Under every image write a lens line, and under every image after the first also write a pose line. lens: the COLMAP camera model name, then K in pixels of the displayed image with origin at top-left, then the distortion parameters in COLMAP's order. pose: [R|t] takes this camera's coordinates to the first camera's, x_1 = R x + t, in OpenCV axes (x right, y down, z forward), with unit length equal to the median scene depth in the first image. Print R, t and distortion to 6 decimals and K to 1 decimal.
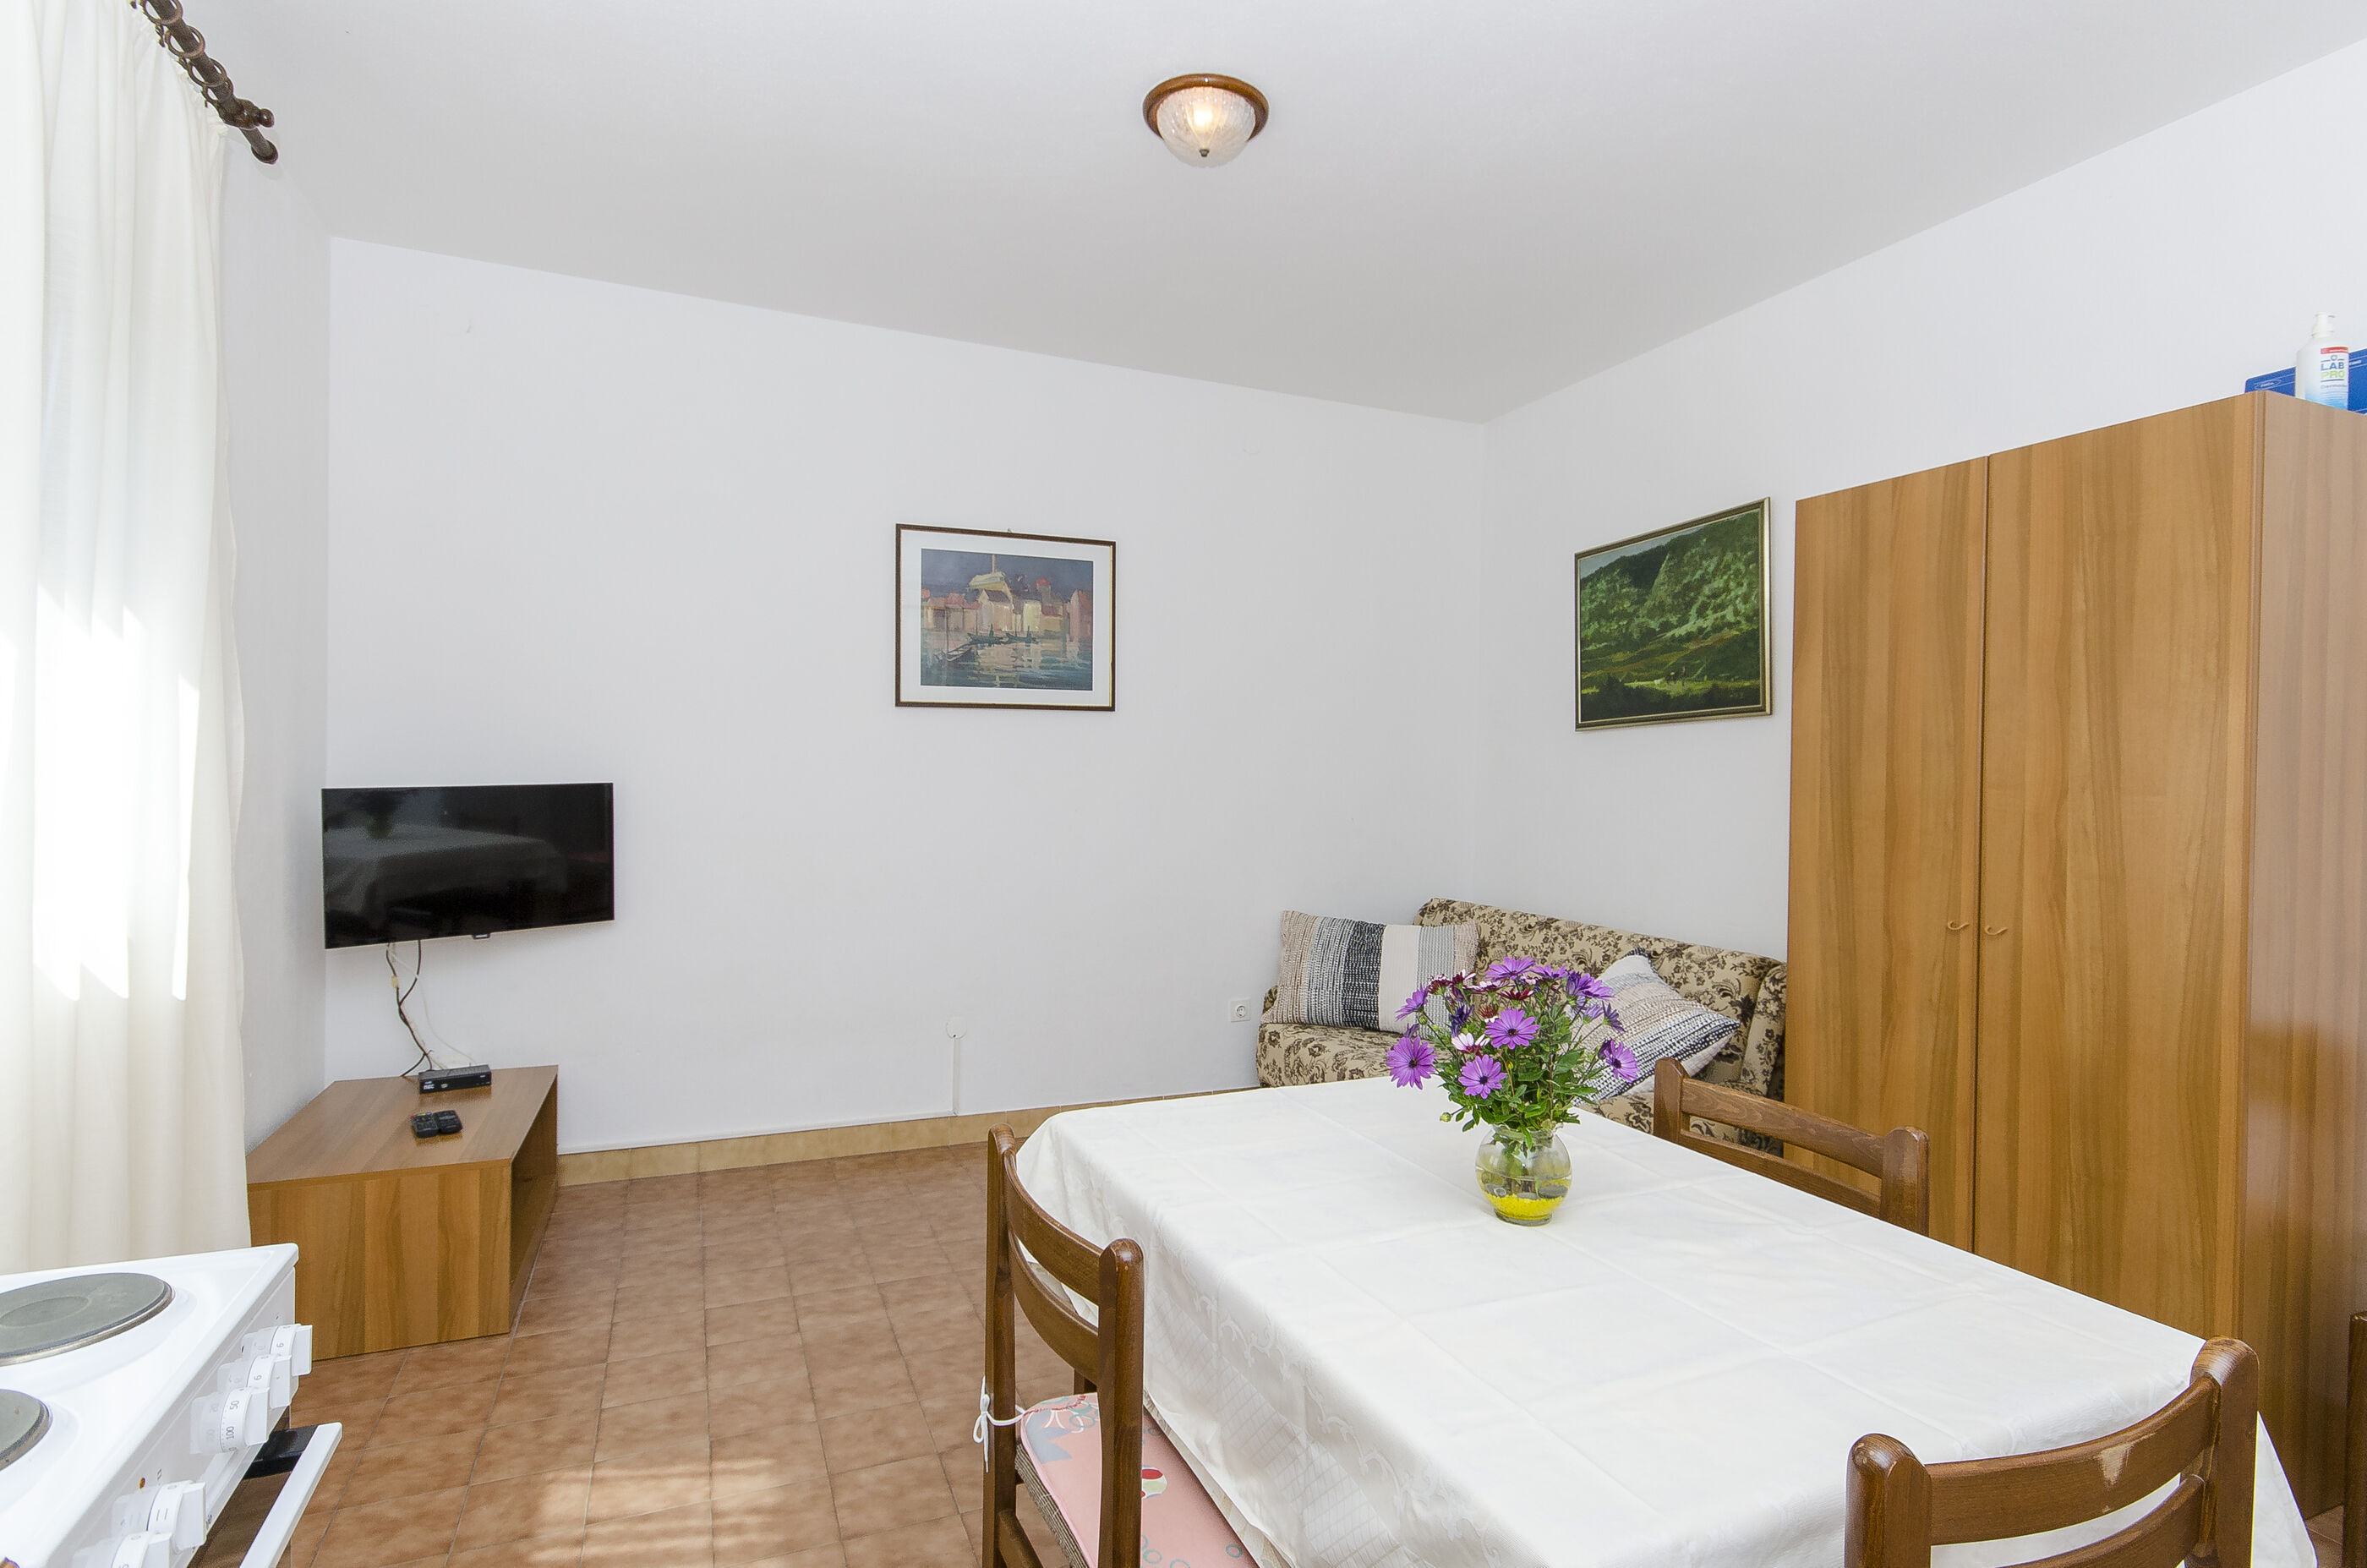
lens RADIAL K [[1177.6, 0, 1192.9], [0, 1177.6, 785.0], [0, 0, 1]] dist [0.003429, 0.004639]
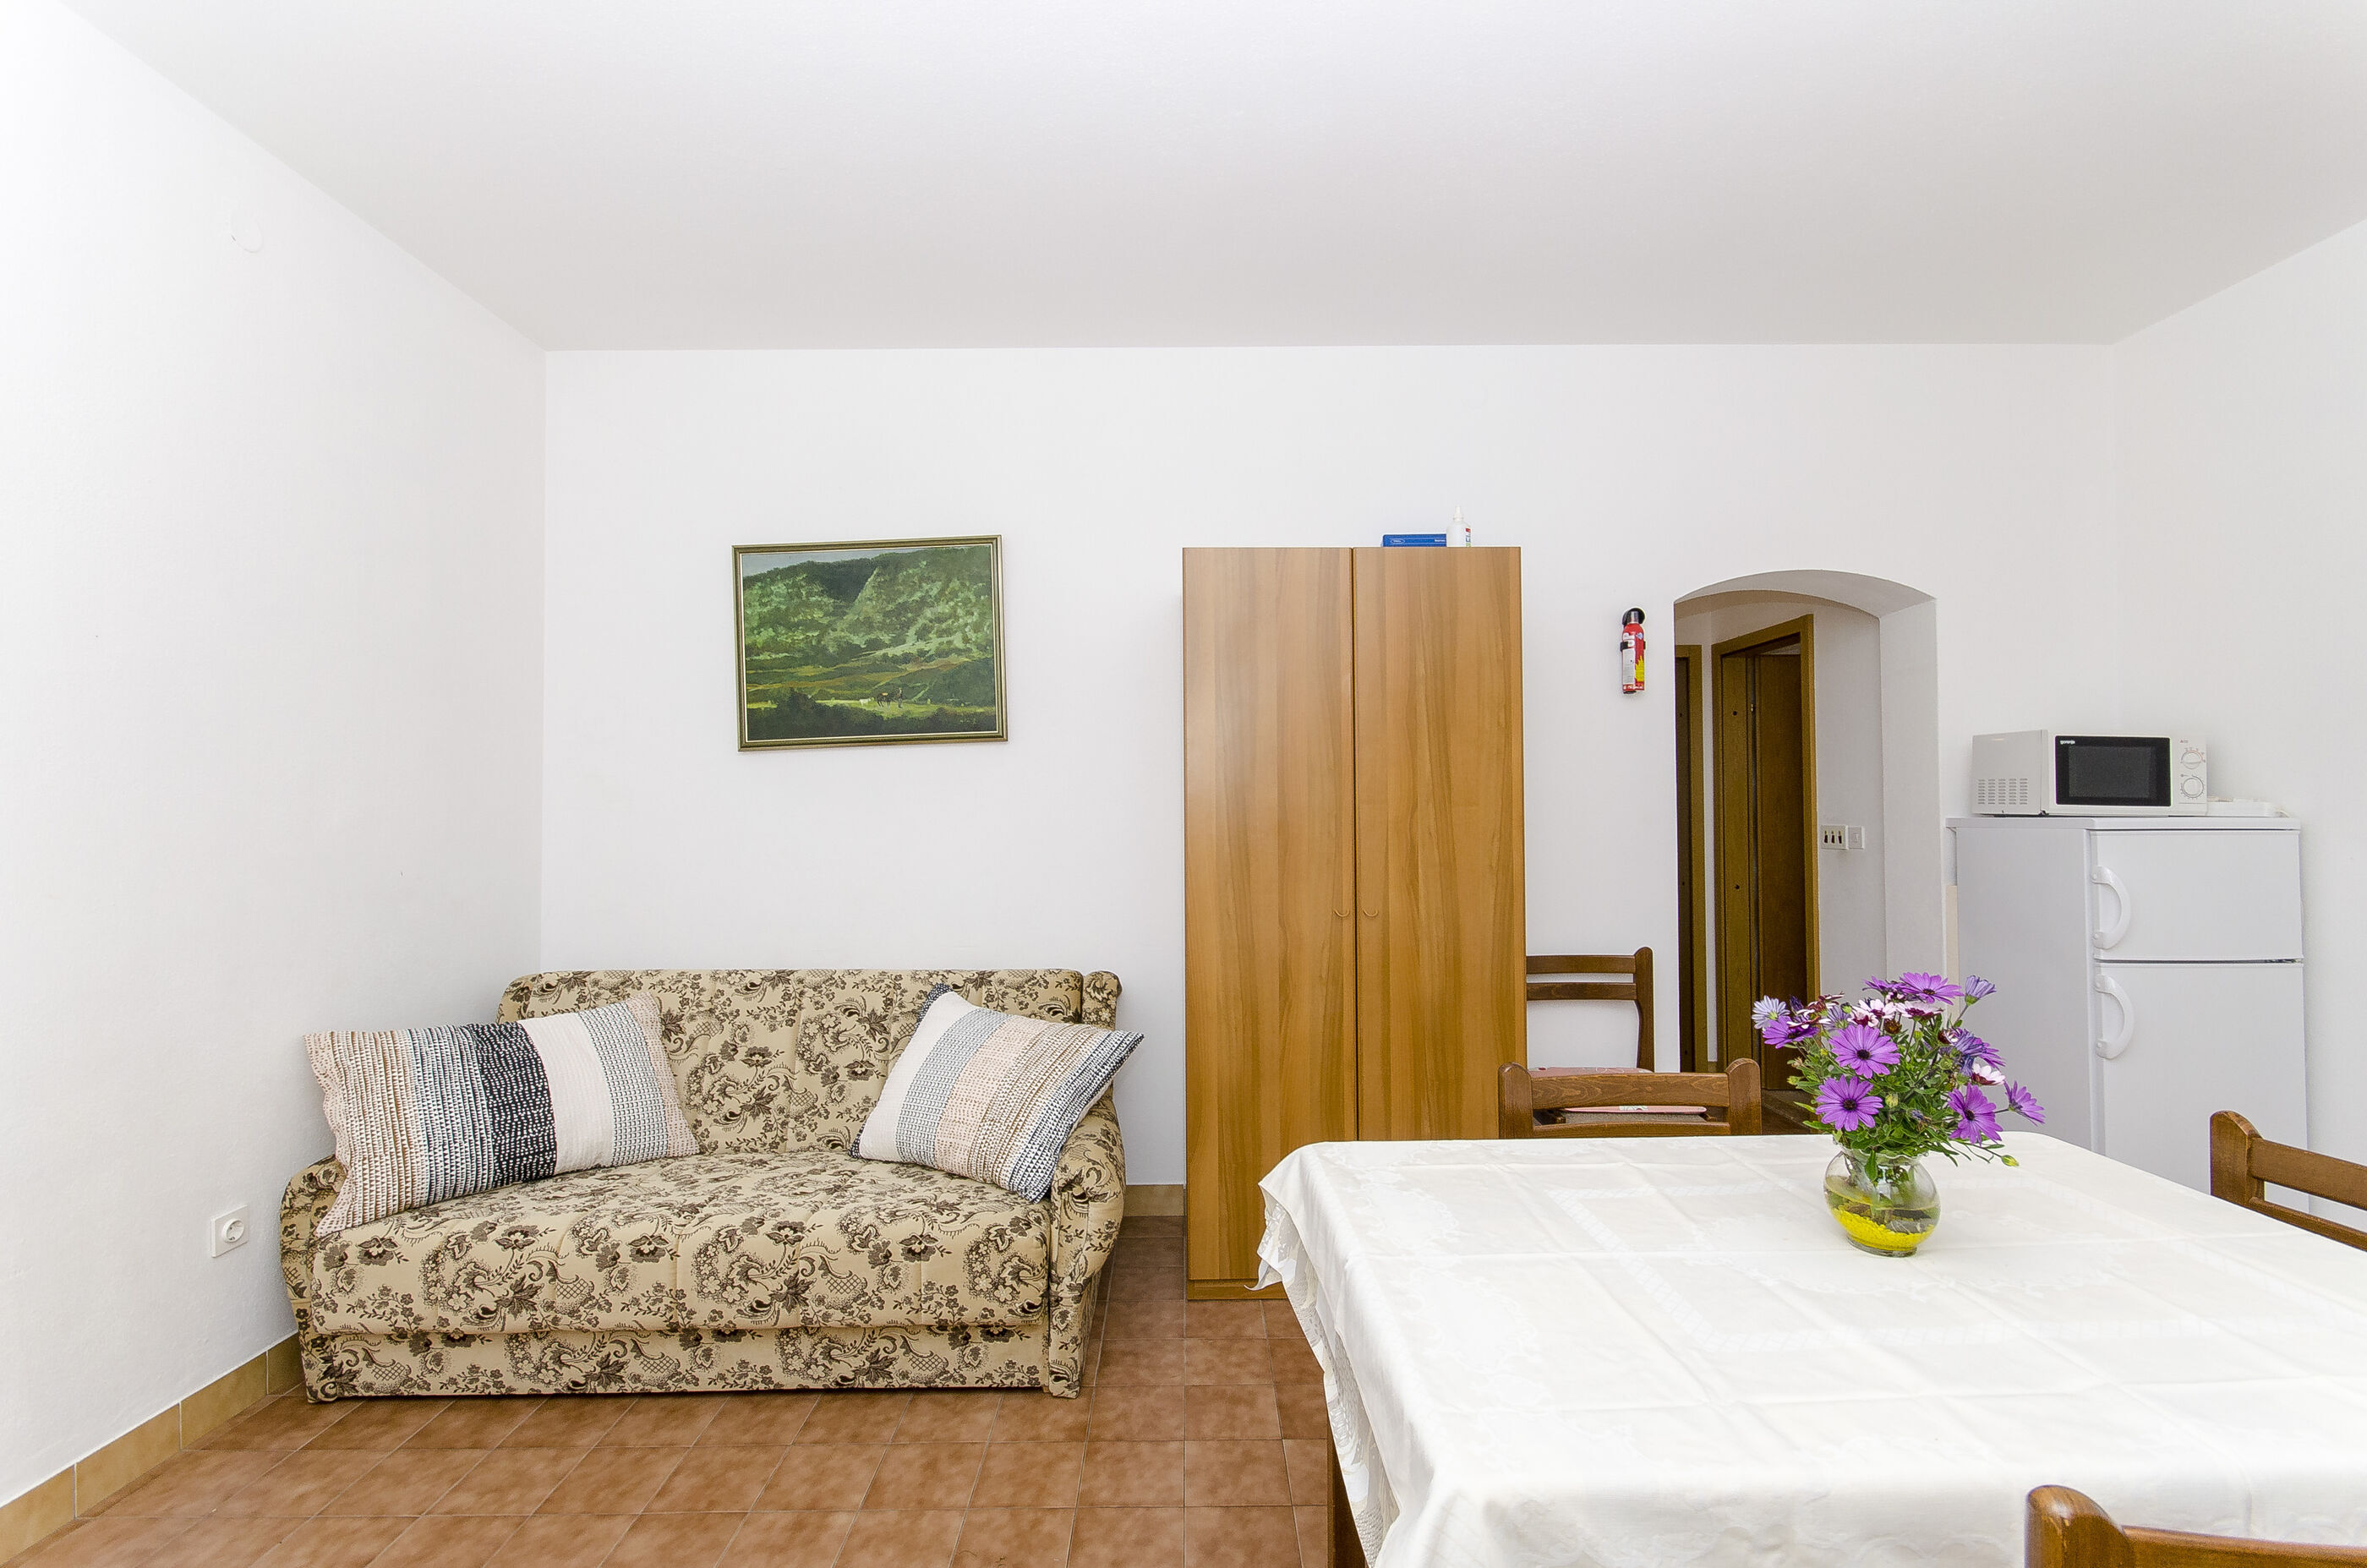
lens RADIAL K [[1023.6, 0, 1185.7], [0, 1023.6, 794.1], [0, 0, 1]] dist [0.006256, -0.001734]
pose [[0.396396, -0.006535, 0.918056, -0.315687], [0.022449, 0.999745, -0.002577, -0.006667], [-0.917805, 0.021631, 0.396442, 0.535564]]
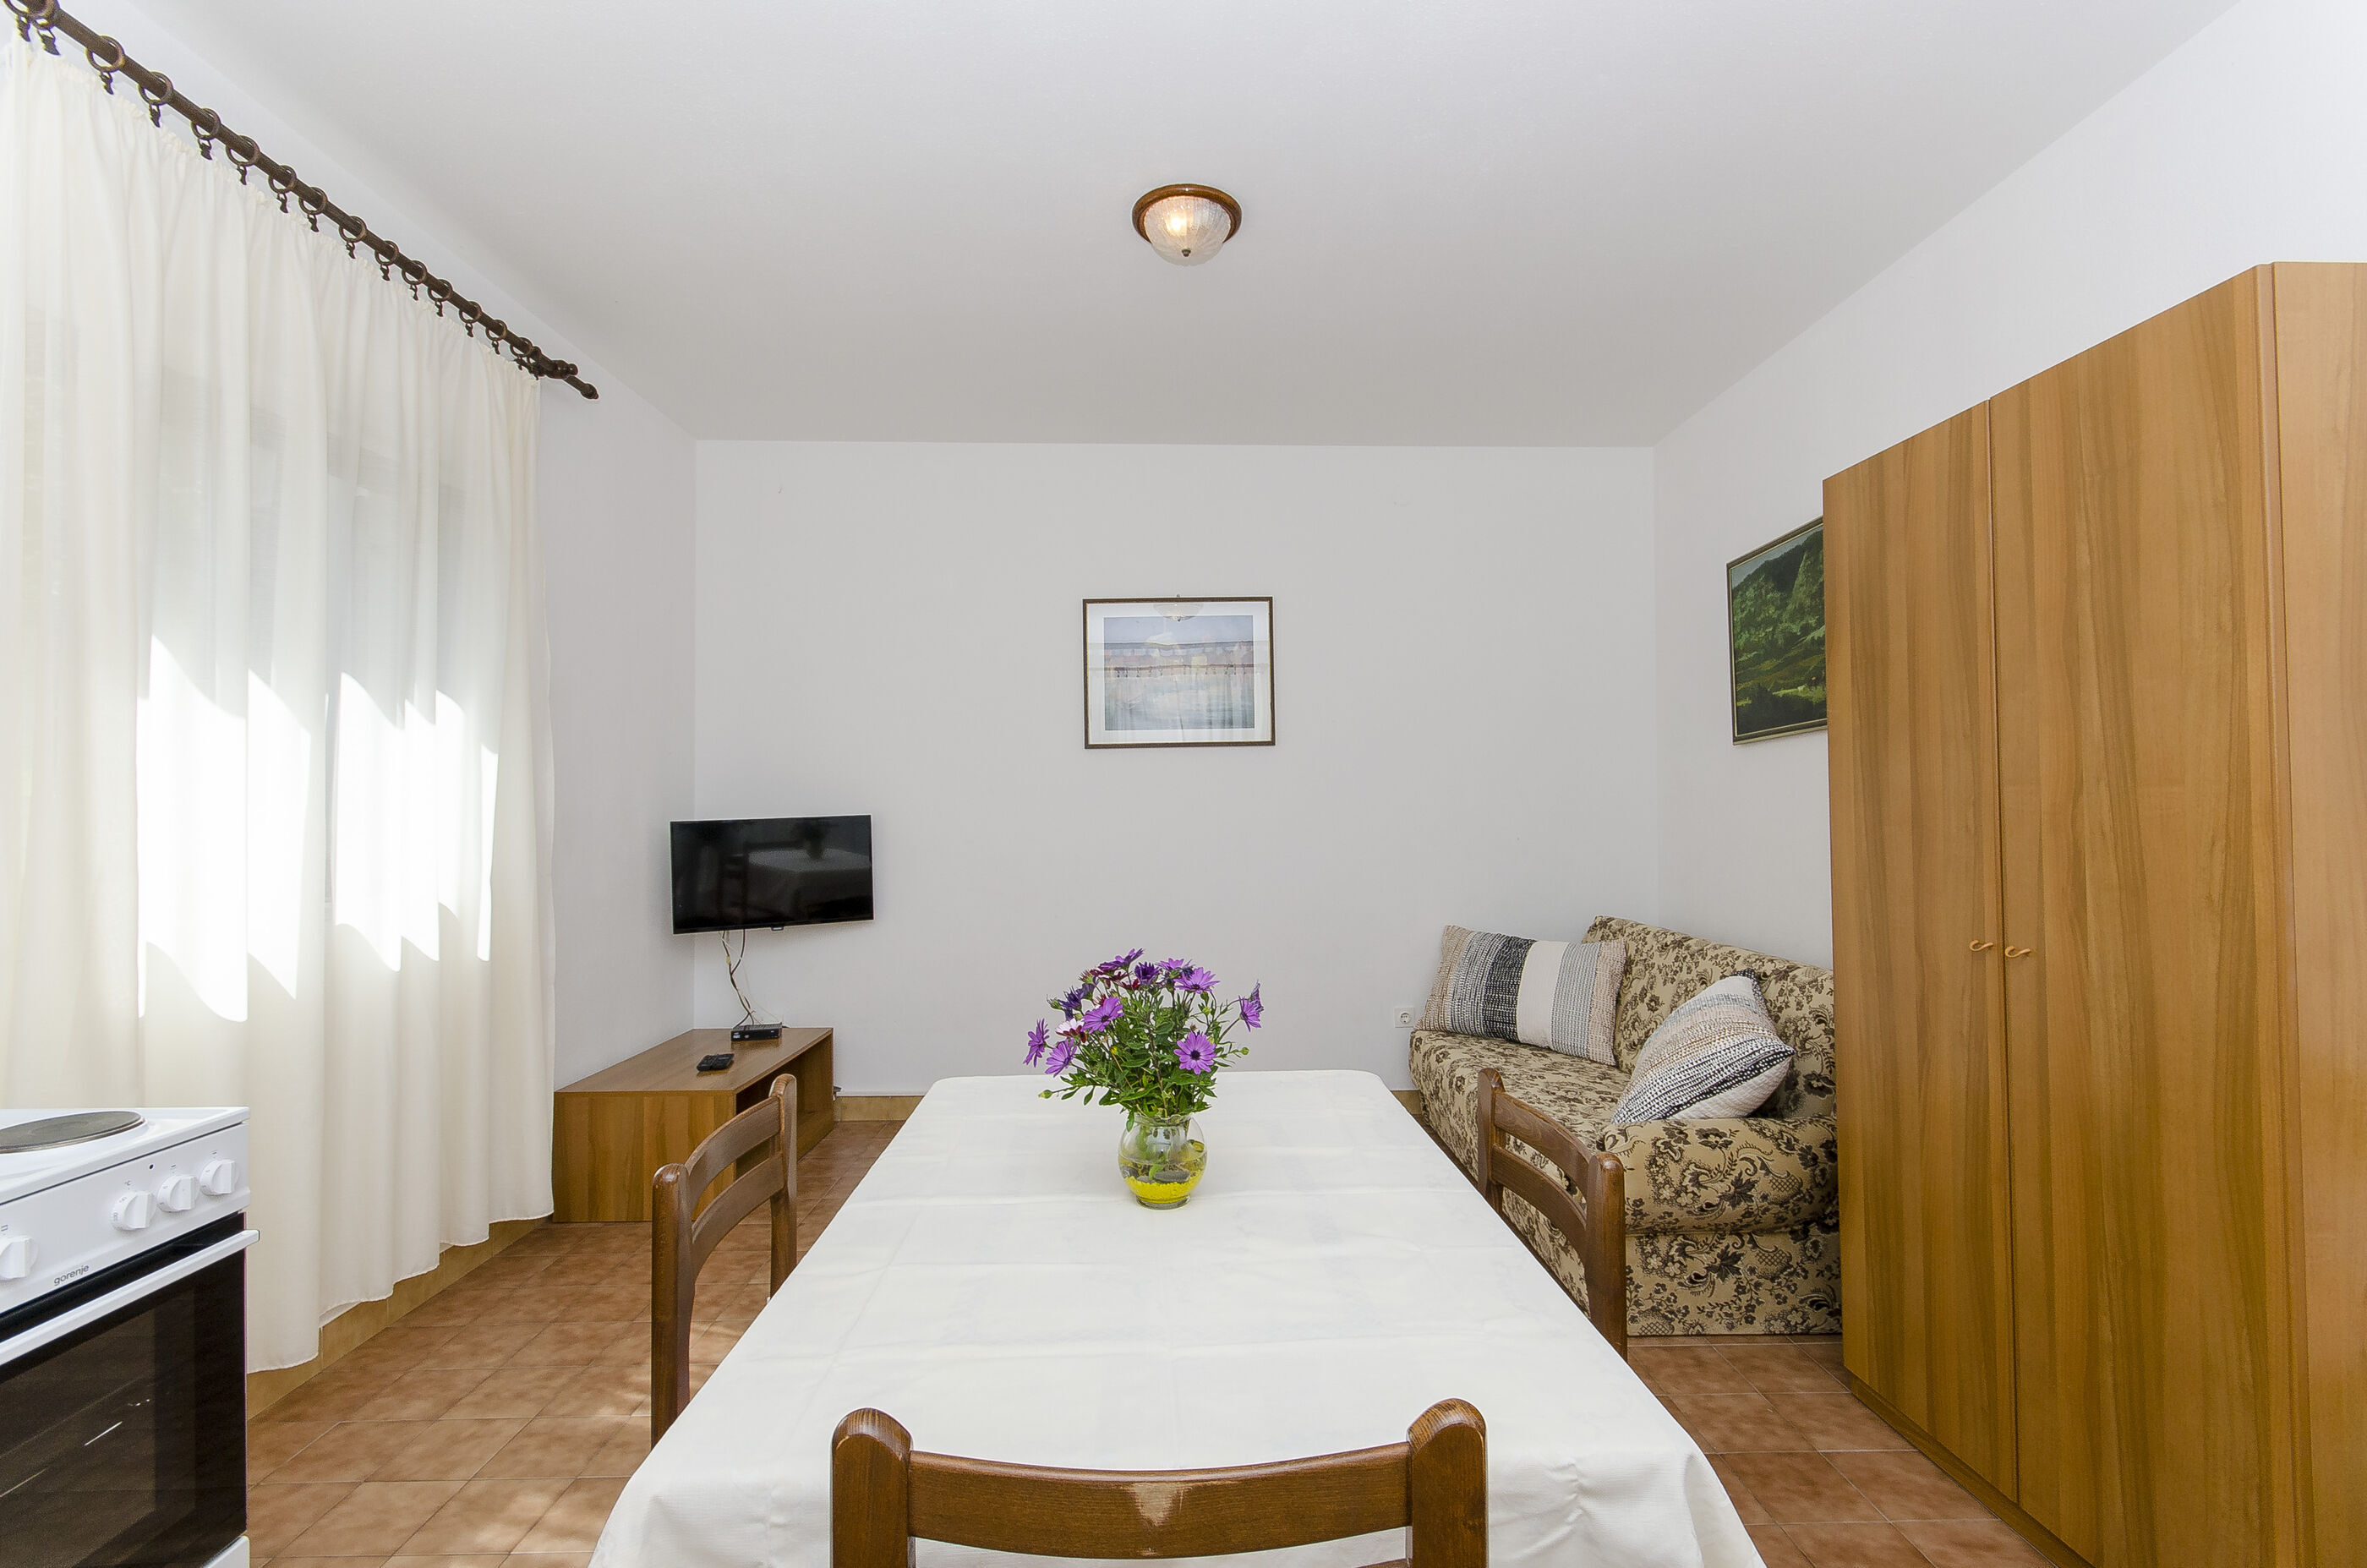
lens RADIAL K [[1023.6, 0, 1196.4], [0, 1023.6, 785.3], [0, 0, 1]] dist [0.006256, -0.001734]
pose [[0.930709, -0.029109, -0.364601, 0.293616], [0.016585, 0.999161, -0.037435, 0.015668], [0.365385, 0.028795, 0.930411, 0.071960]]
